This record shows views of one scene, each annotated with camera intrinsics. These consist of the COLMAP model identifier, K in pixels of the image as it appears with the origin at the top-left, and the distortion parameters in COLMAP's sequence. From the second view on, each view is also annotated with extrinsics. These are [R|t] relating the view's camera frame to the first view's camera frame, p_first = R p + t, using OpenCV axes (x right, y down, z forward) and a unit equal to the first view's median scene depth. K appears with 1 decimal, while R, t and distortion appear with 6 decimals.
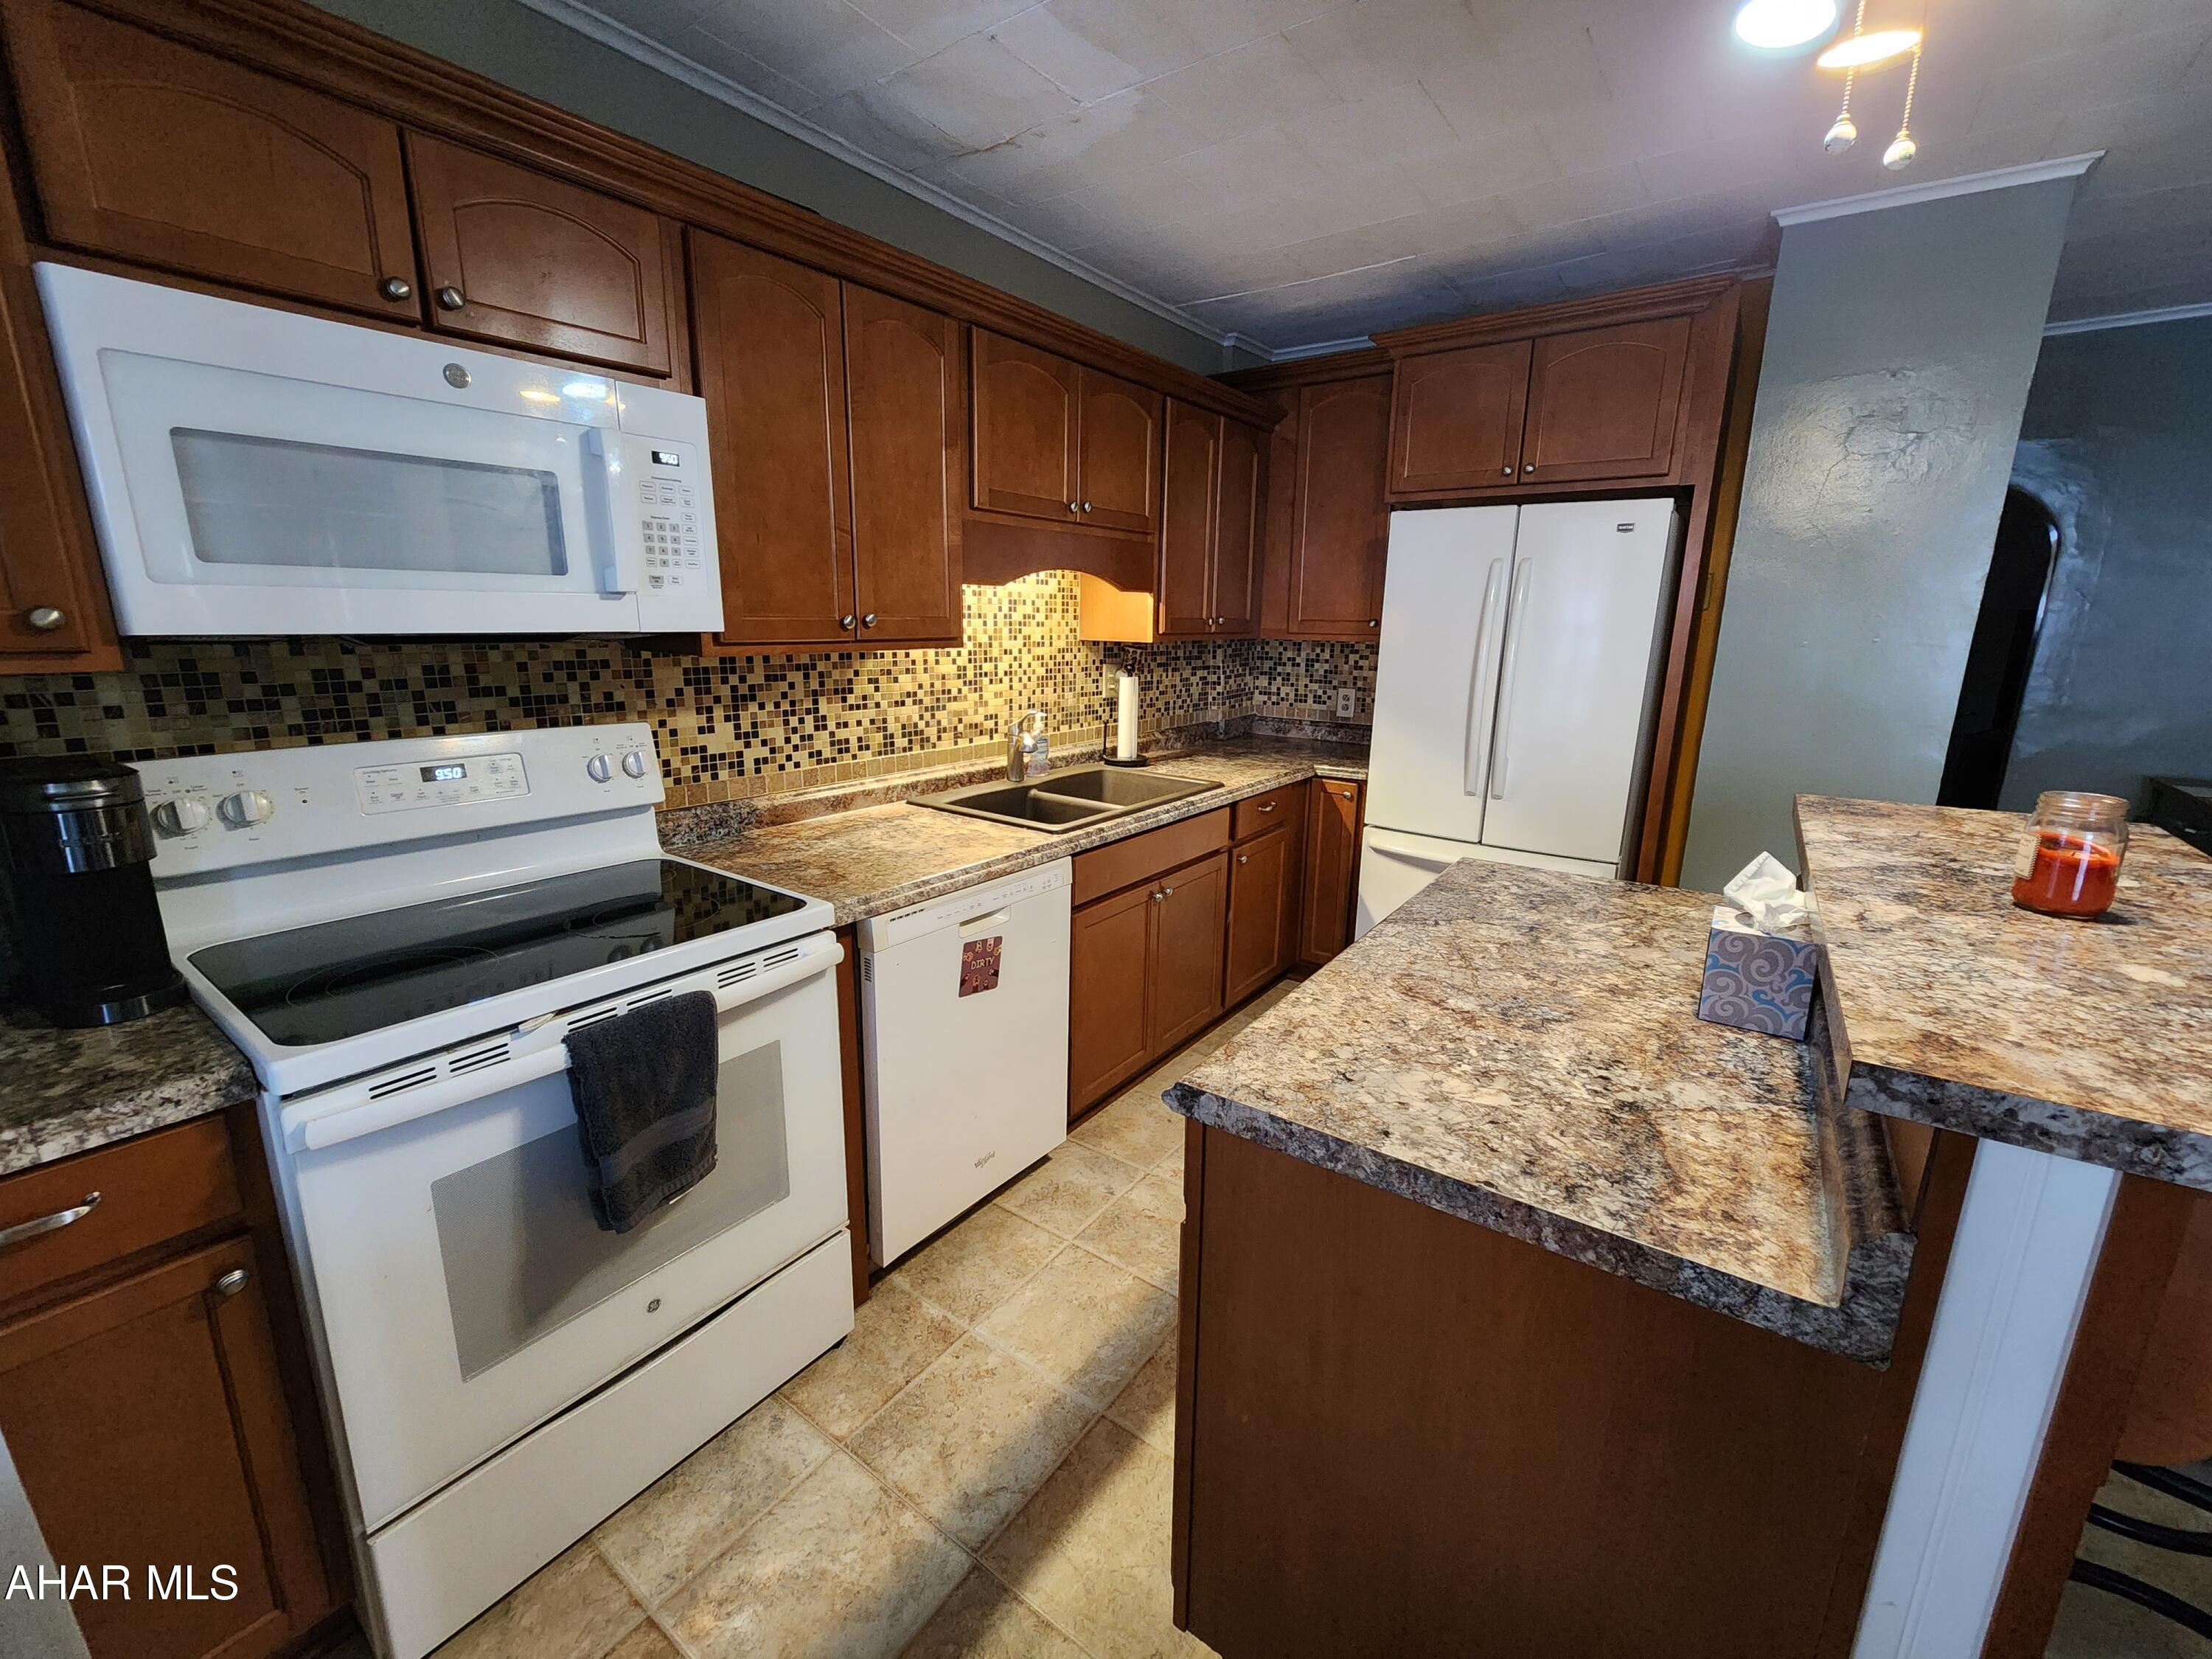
lens RADIAL K [[902.6, 0, 1115.1], [0, 902.6, 823.9], [0, 0, 1]] dist [0.001827, 0.000027]
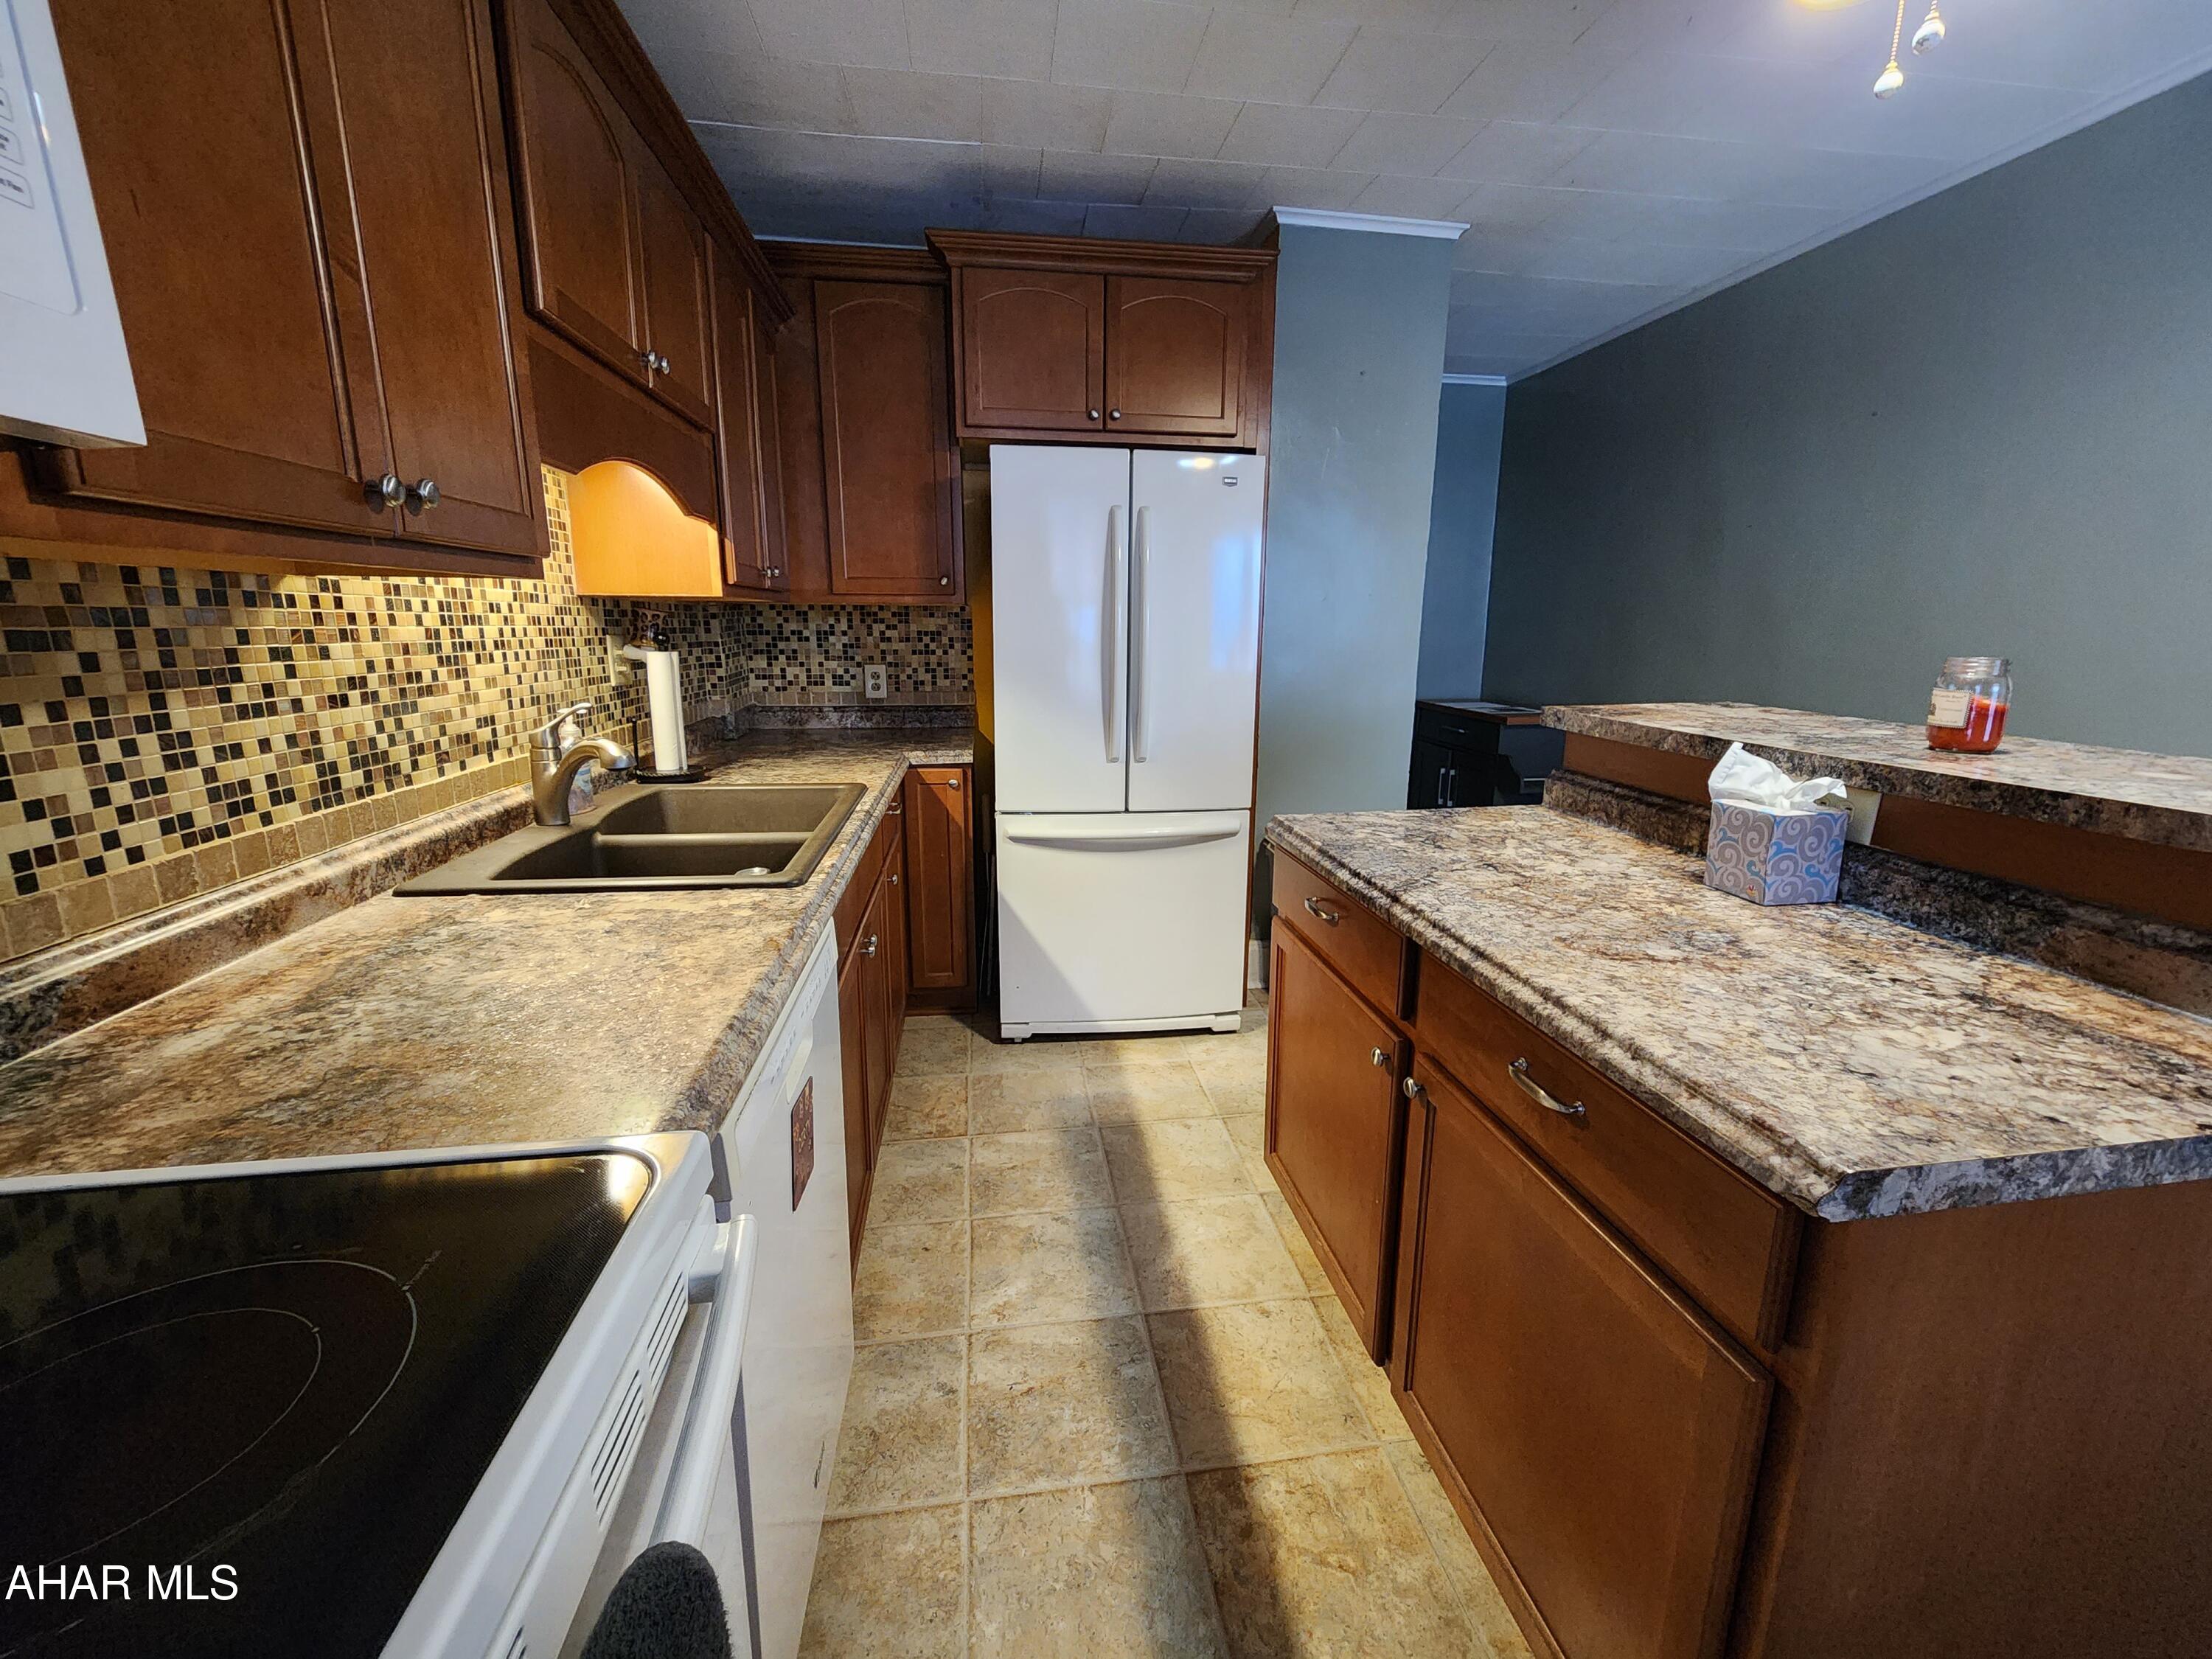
lens RADIAL K [[903.3, 0, 1112.9], [0, 903.3, 823.1], [0, 0, 1]] dist [0.001951, -0.000246]
pose [[0.719533, -0.160031, 0.675768, -0.305446], [0.160408, 0.985071, 0.062482, -0.033282], [-0.675679, 0.063441, 0.734461, 0.387616]]
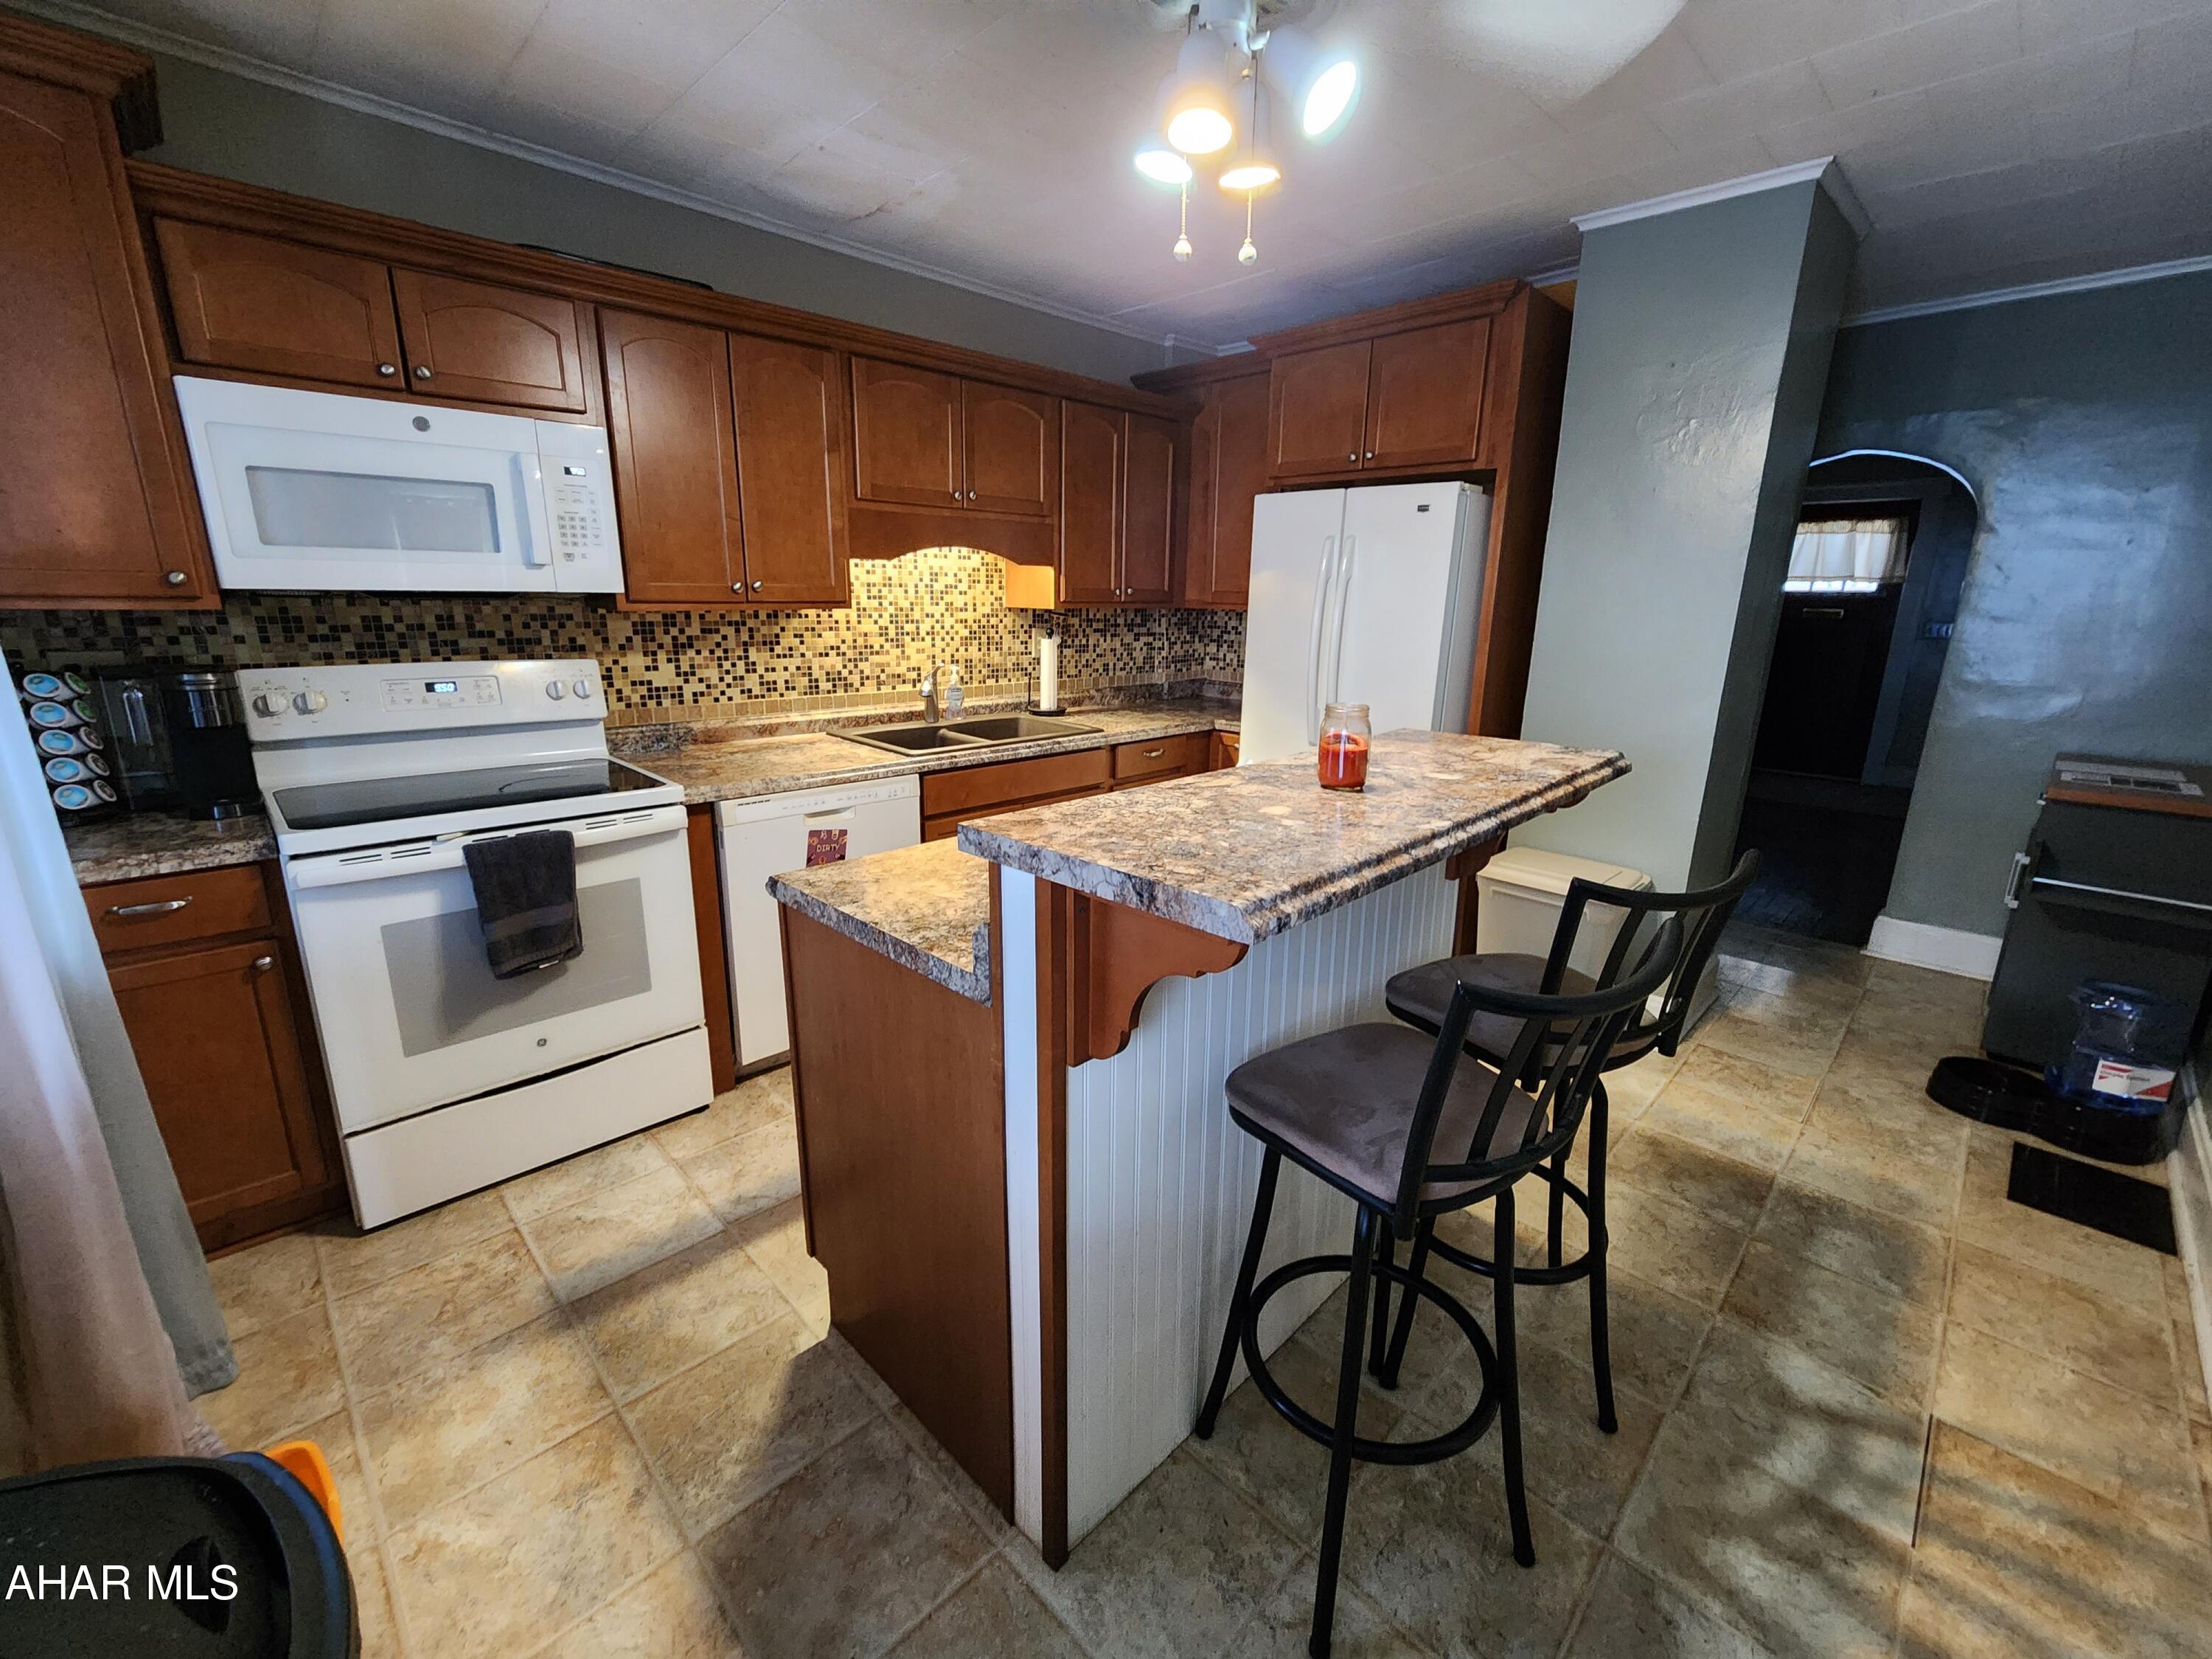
lens RADIAL K [[903.3, 0, 1112.9], [0, 903.3, 823.1], [0, 0, 1]] dist [0.001951, -0.000246]
pose [[0.986814, 0.043505, -0.155904, 0.401753], [-0.039974, 0.998870, 0.025714, 0.057779], [0.156847, -0.019143, 0.987437, -0.204271]]
